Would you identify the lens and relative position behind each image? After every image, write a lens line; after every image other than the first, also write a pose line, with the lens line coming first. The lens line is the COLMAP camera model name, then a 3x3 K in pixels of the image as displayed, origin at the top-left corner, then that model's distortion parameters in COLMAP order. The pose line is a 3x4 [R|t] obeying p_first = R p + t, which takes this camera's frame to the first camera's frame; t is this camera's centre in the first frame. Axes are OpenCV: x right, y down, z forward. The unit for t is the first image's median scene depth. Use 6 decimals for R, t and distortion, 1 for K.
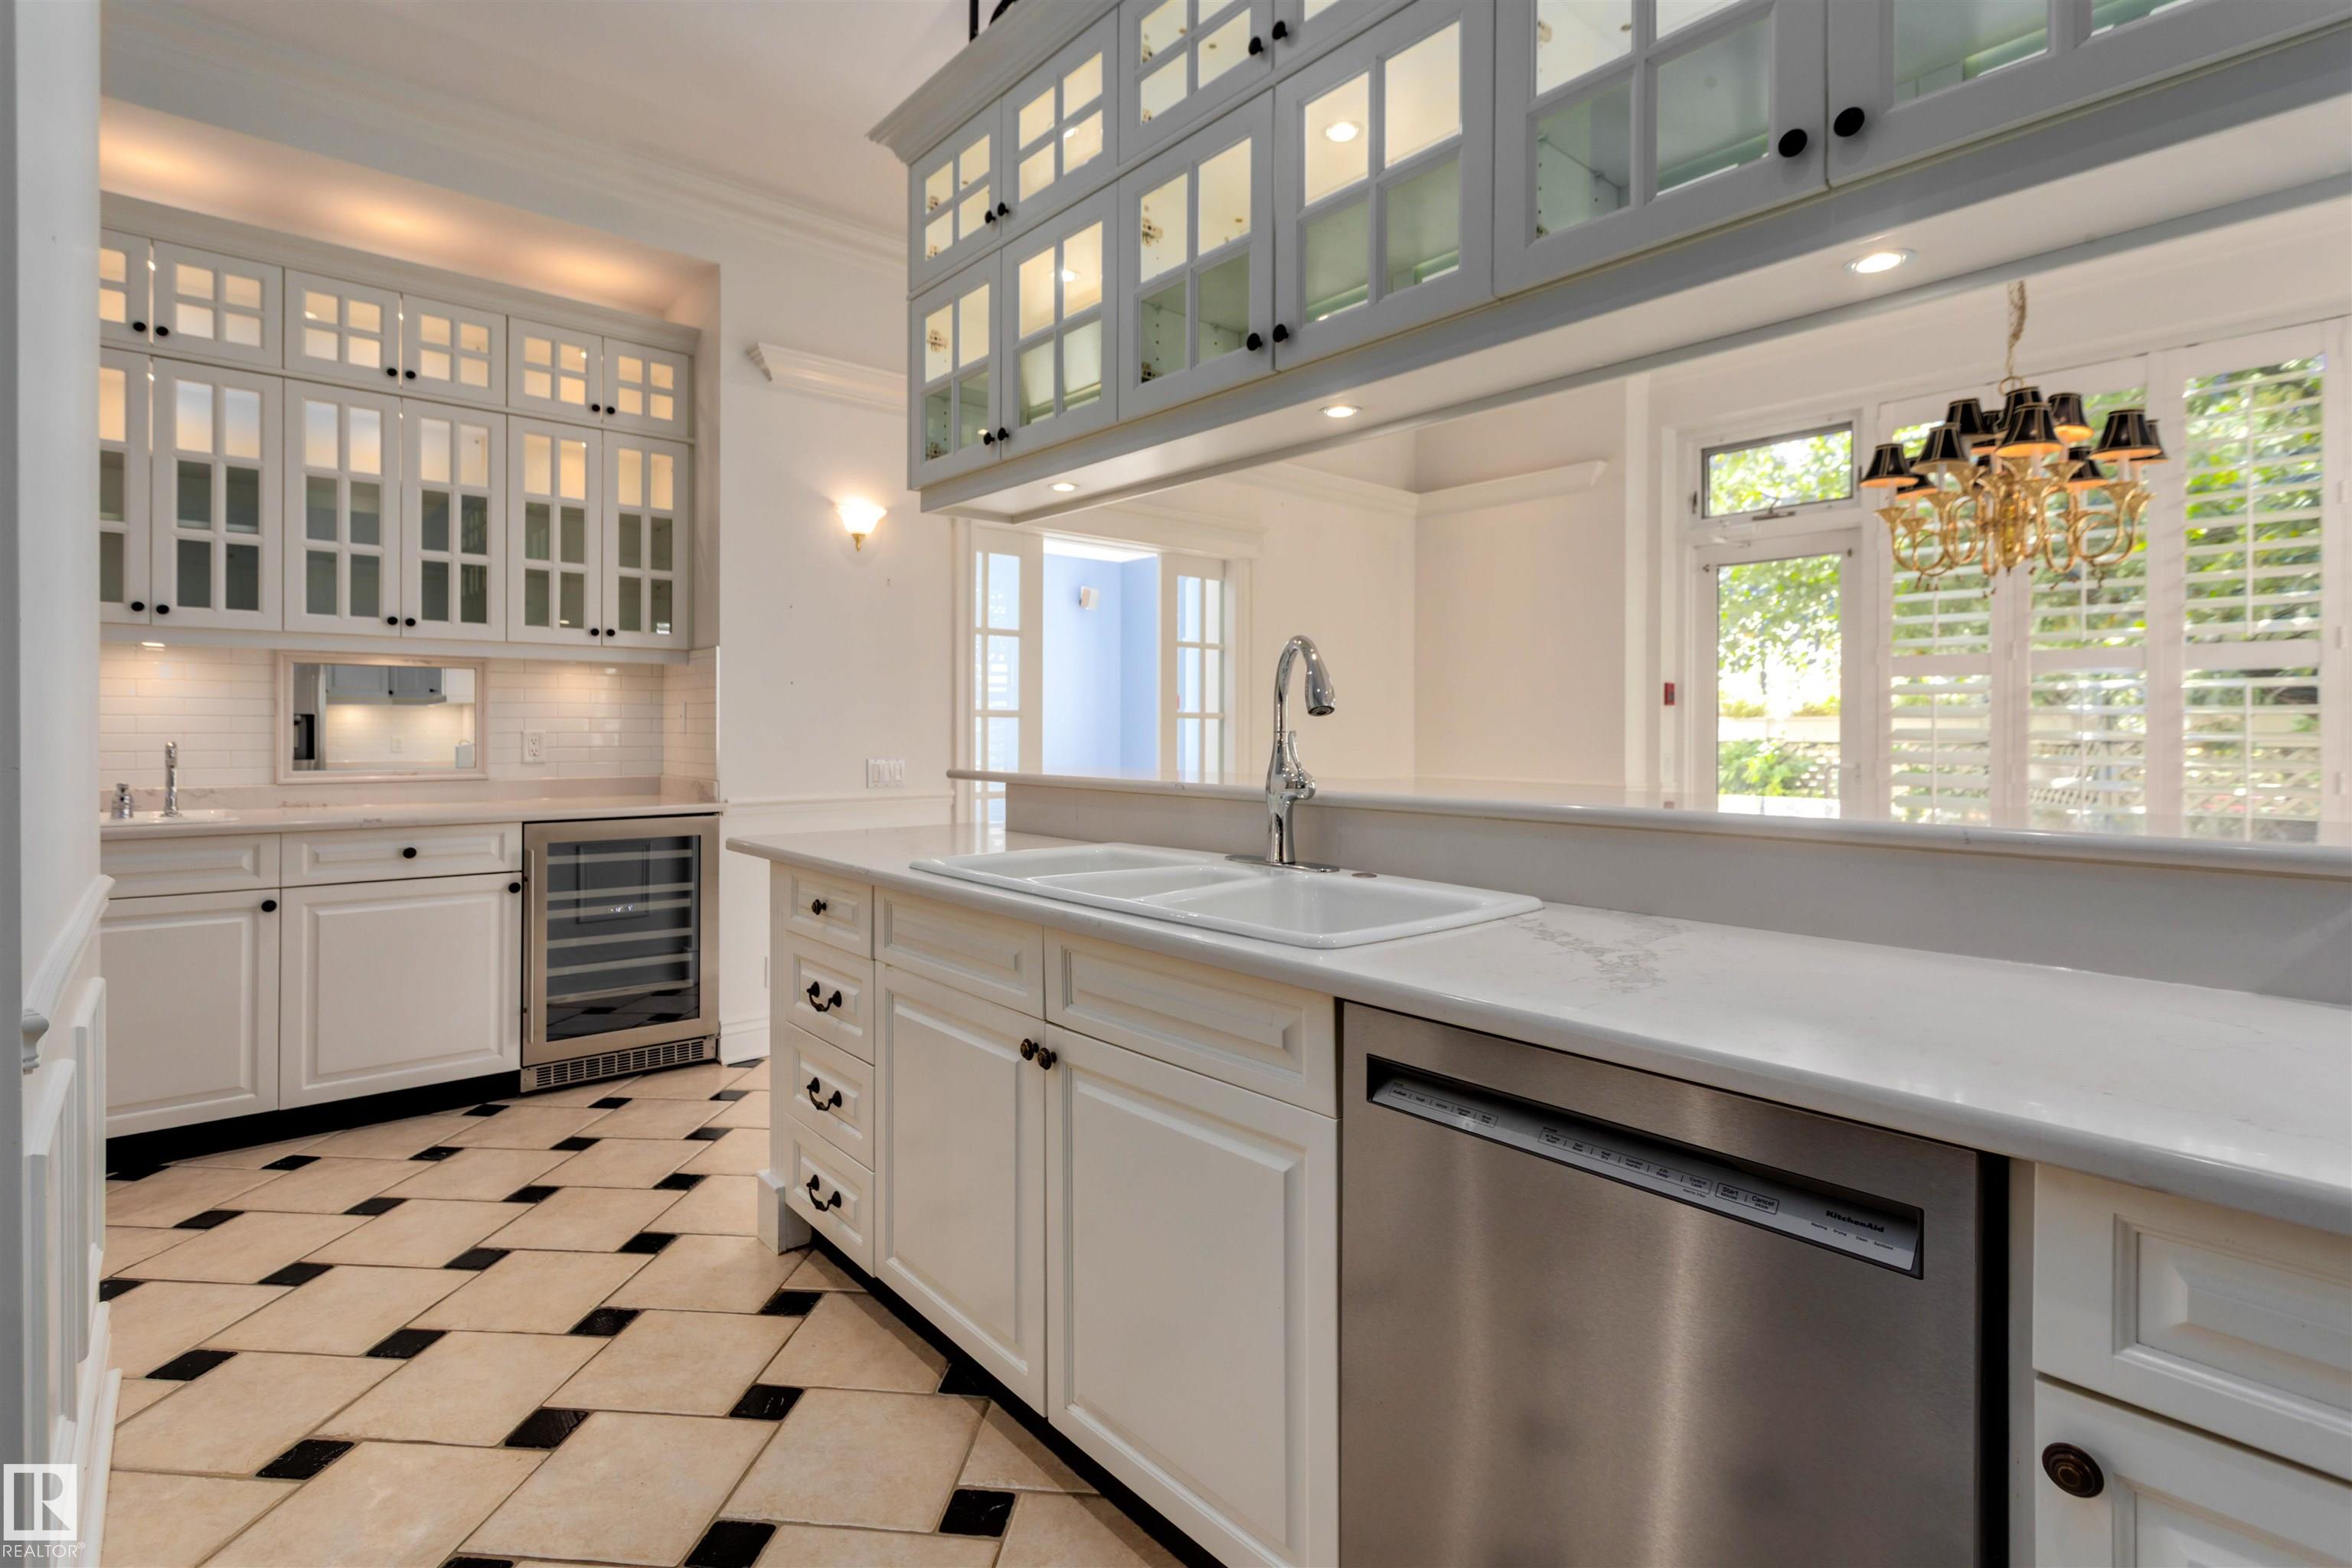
lens RADIAL K [[1146.6, 0, 1198.1], [0, 1146.6, 732.7], [0, 0, 1]] dist [-0.002016, -0.000183]
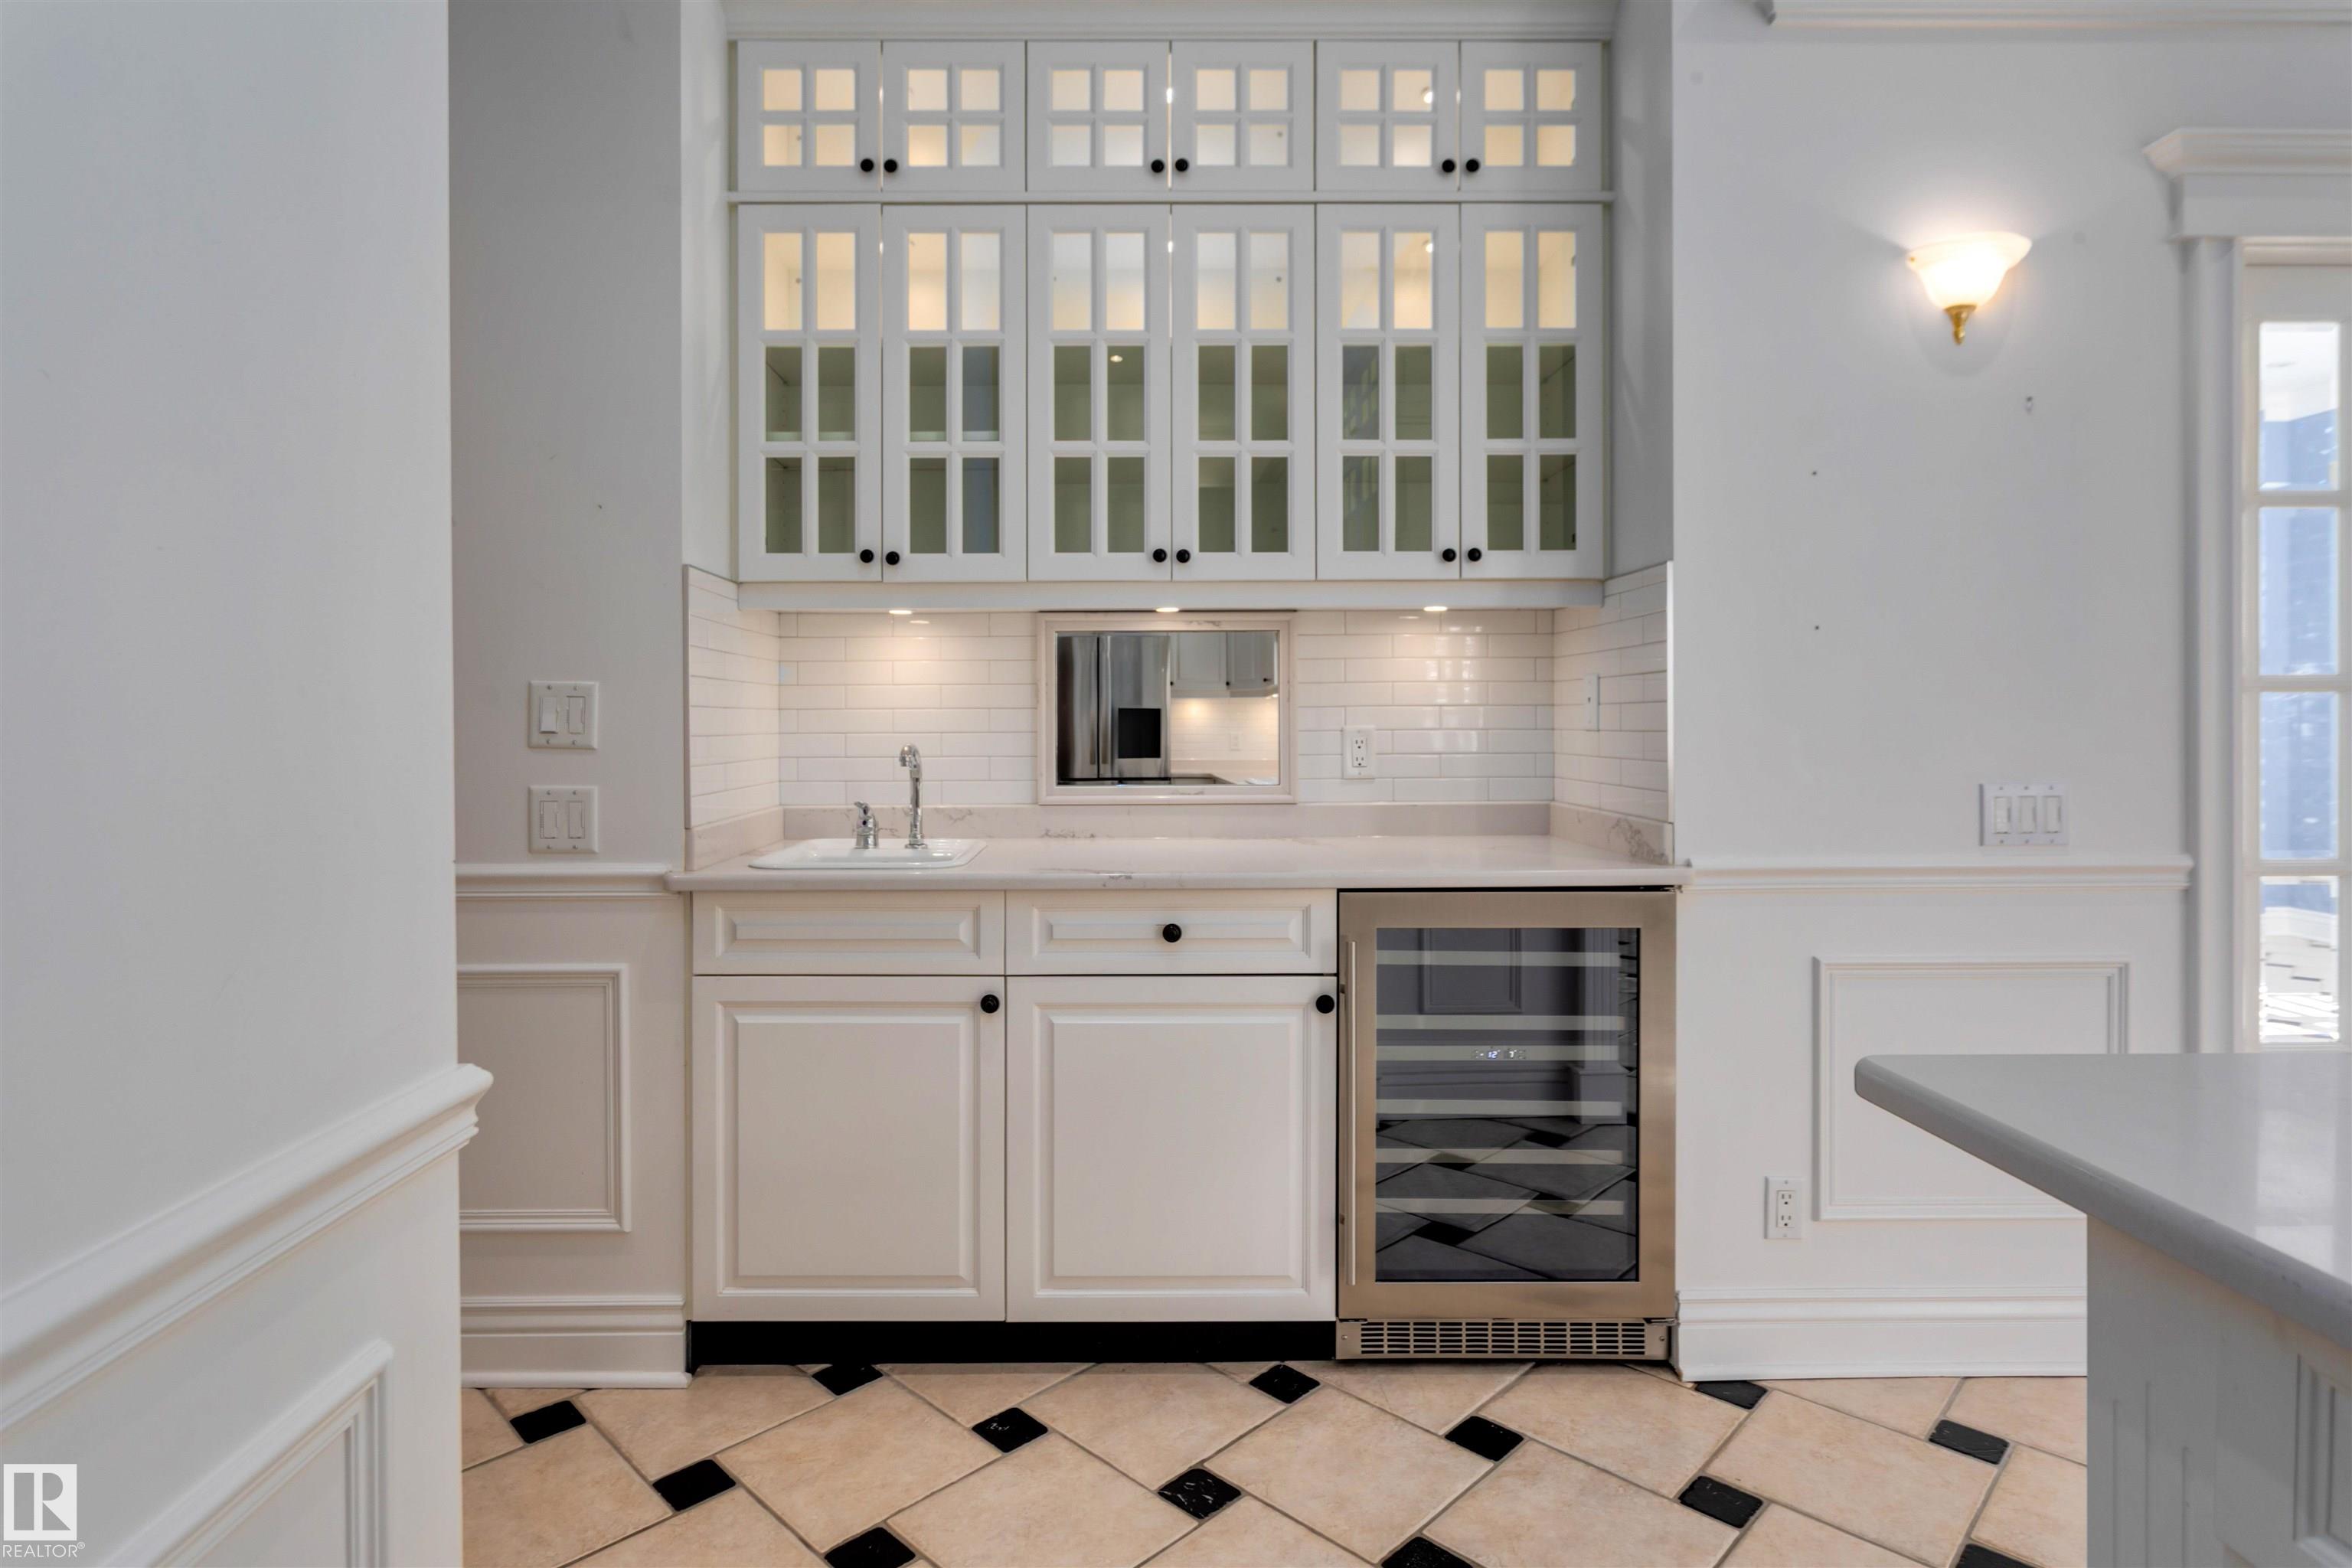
lens RADIAL K [[1252.4, 0, 1134.6], [0, 1252.4, 728.5], [0, 0, 1]] dist [-0.000953, 0.000367]
pose [[0.754678, -0.002661, -0.656090, -0.250614], [0.004199, 0.999991, 0.000773, -0.002279], [0.656082, -0.003338, 0.754682, 0.452576]]
